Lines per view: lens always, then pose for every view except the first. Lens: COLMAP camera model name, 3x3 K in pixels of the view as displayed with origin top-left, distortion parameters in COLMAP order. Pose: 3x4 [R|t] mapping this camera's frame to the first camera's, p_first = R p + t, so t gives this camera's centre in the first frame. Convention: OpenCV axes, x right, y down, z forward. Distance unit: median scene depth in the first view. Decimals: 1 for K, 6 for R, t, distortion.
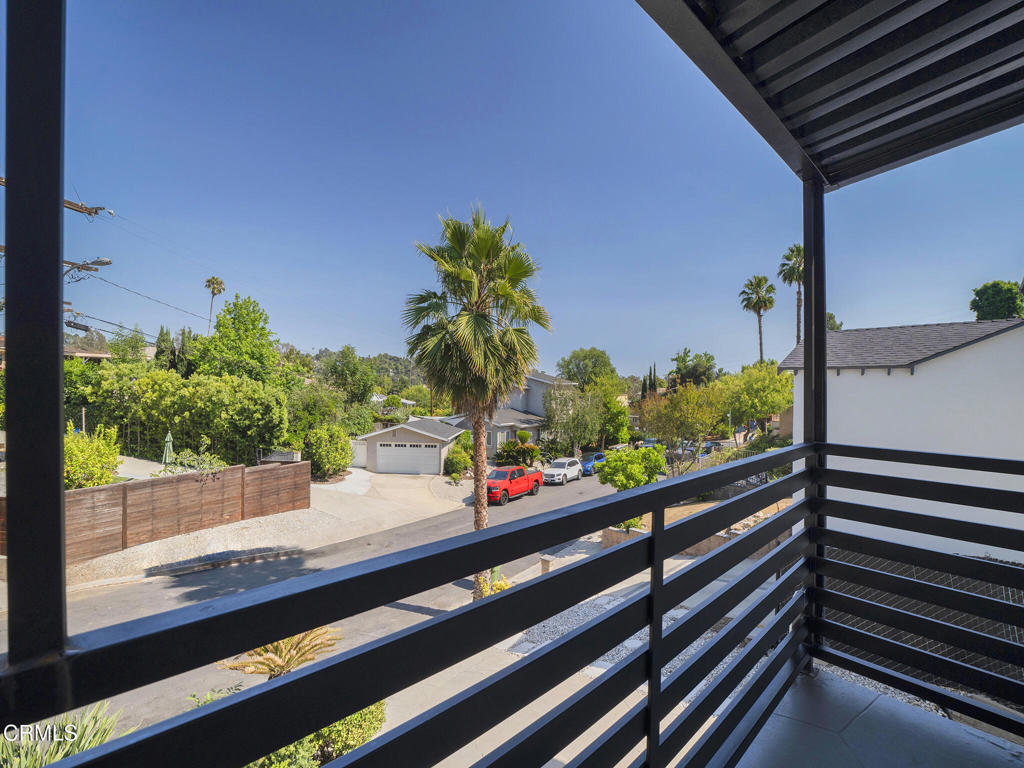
lens RADIAL K [[439.5, 0, 508.4], [0, 439.5, 381.1], [0, 0, 1]] dist [-0.026307, 0.000588]
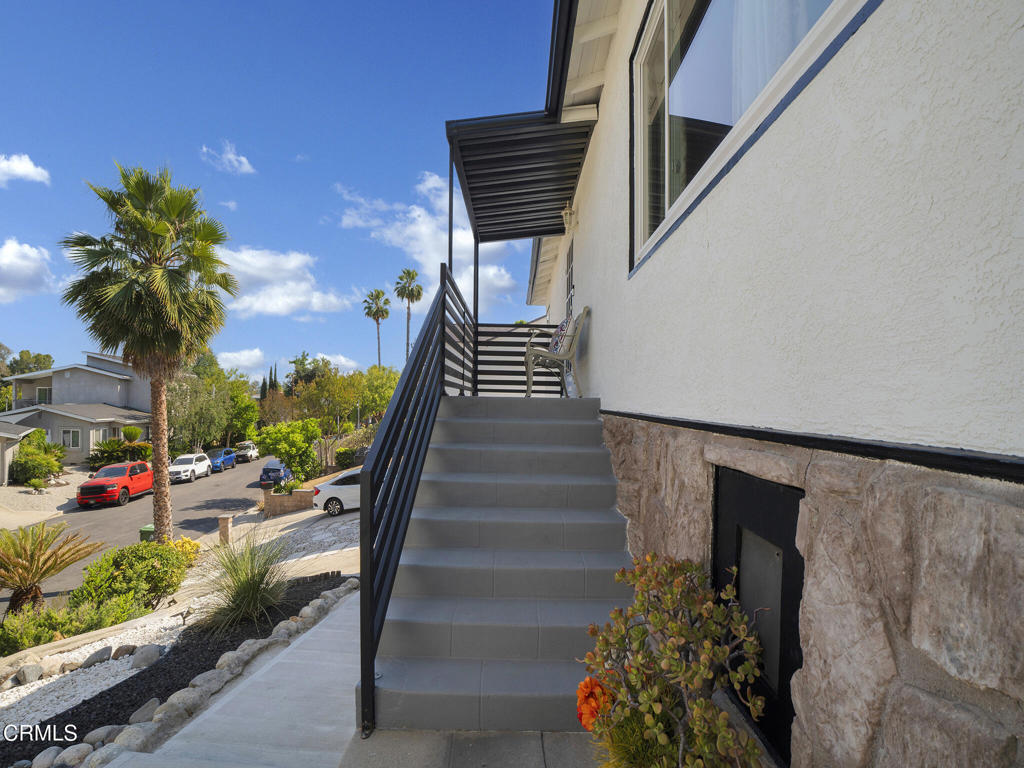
lens RADIAL K [[439.5, 0, 508.4], [0, 439.5, 381.1], [0, 0, 1]] dist [-0.026307, 0.000588]
pose [[0.676526, 0.014911, 0.736268, -0.092940], [-0.005893, 0.999873, -0.014835, 0.039069], [-0.736396, 0.005698, 0.676527, -0.084114]]
